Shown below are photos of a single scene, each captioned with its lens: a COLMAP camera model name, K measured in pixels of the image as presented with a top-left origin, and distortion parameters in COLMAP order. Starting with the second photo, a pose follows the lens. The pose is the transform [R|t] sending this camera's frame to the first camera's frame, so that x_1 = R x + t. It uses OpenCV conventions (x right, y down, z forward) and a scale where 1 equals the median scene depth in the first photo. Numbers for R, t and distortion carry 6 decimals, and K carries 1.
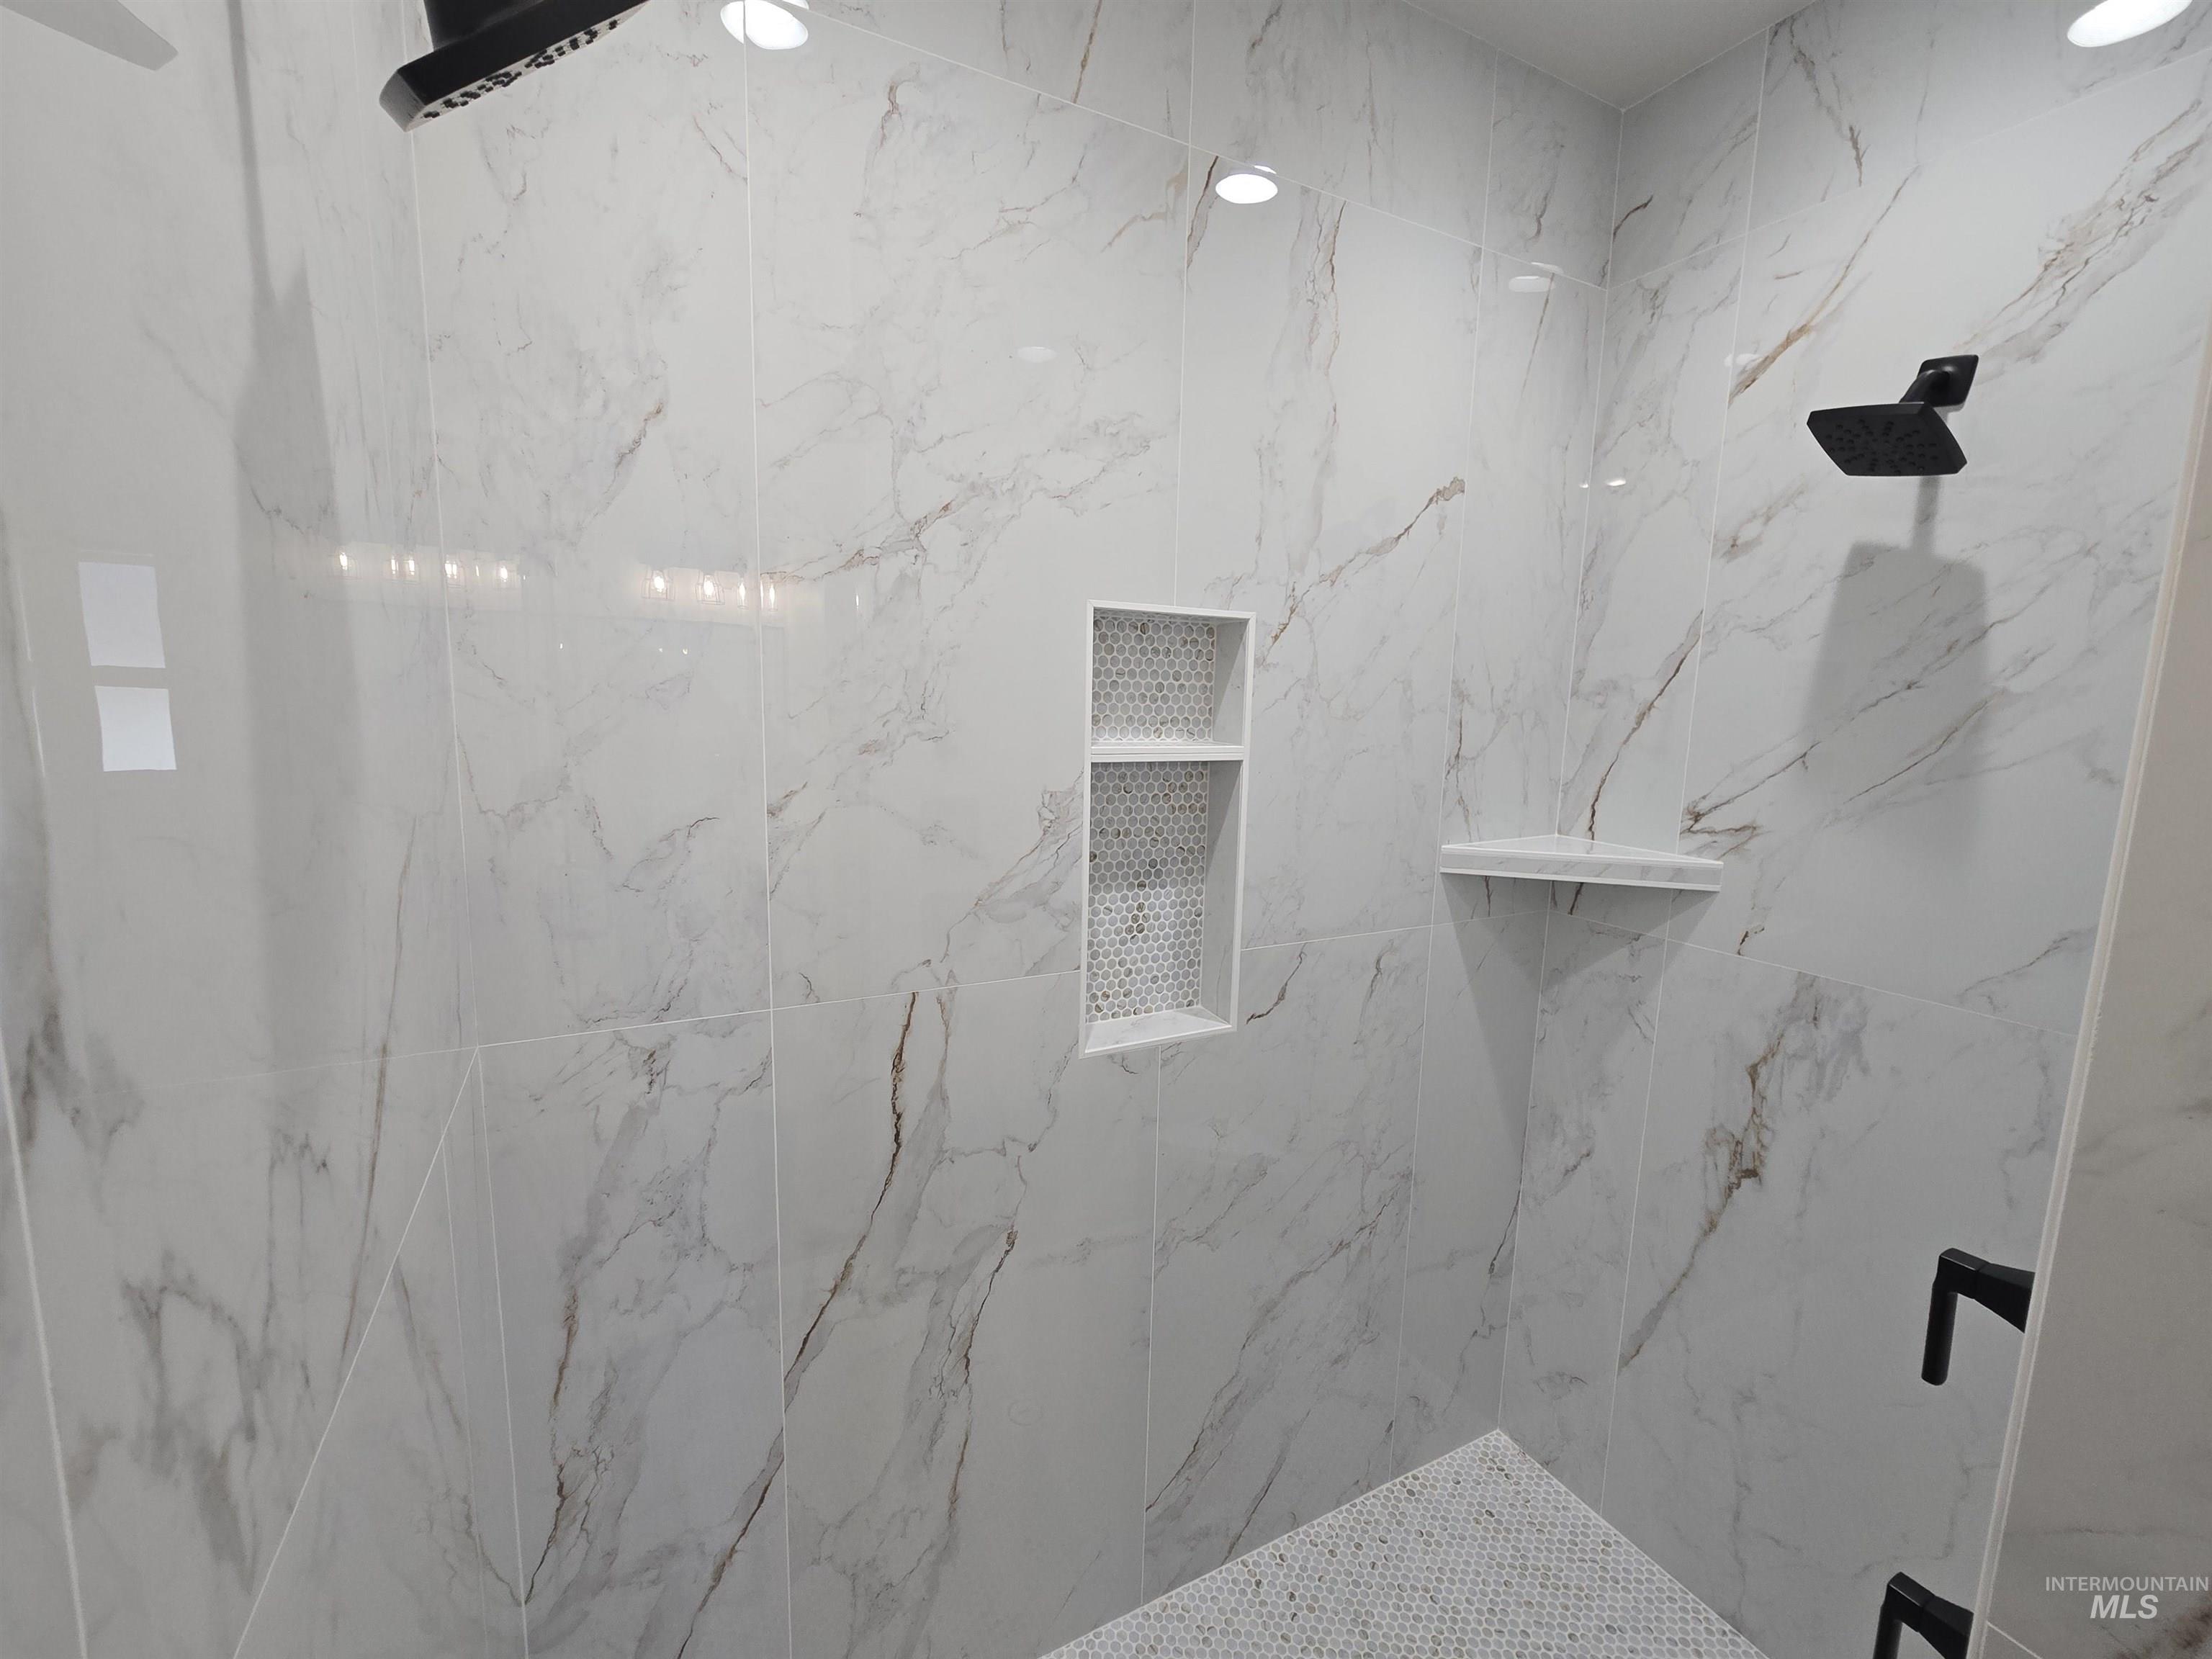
lens RADIAL K [[907.4, 0, 1101.8], [0, 907.4, 833.4], [0, 0, 1]] dist [0.000187, -0.000520]
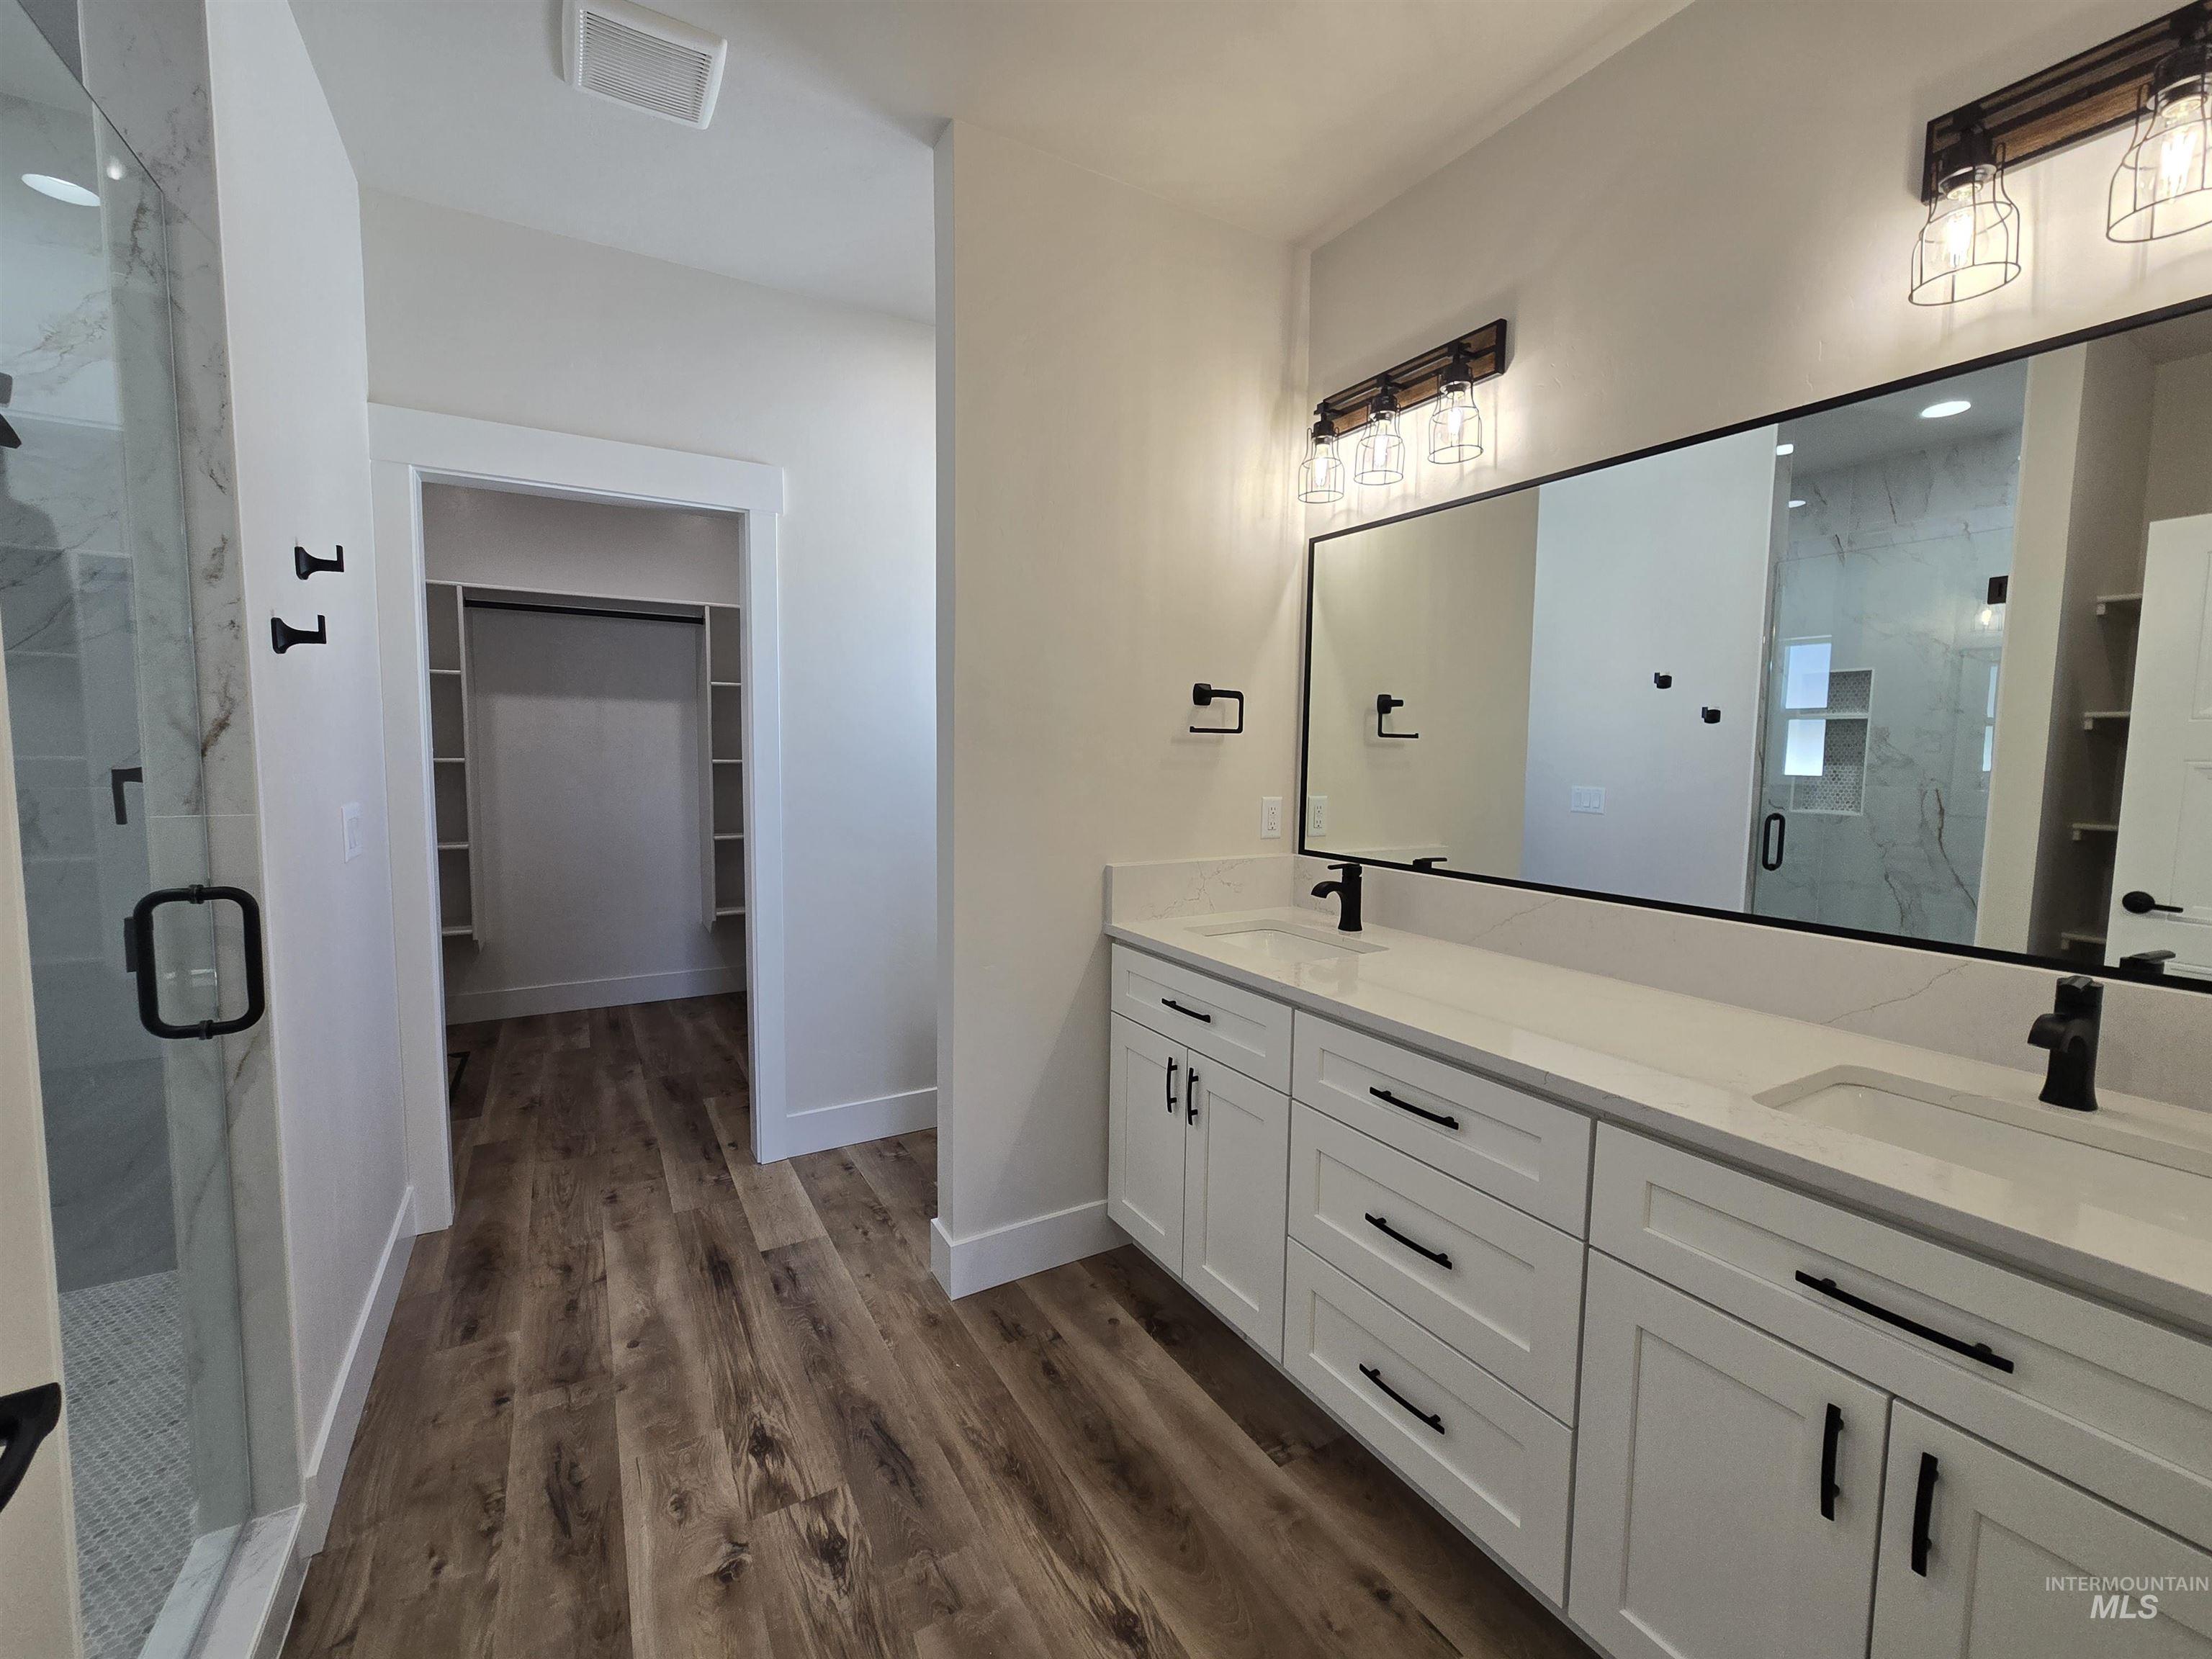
lens RADIAL K [[907.4, 0, 1115.6], [0, 907.4, 837.0], [0, 0, 1]] dist [0.000187, -0.000520]
pose [[-0.052703, -0.114226, 0.992056, -0.830466], [0.113487, 0.986315, 0.119594, 0.310122], [-0.992141, 0.118889, -0.039018, -0.786533]]
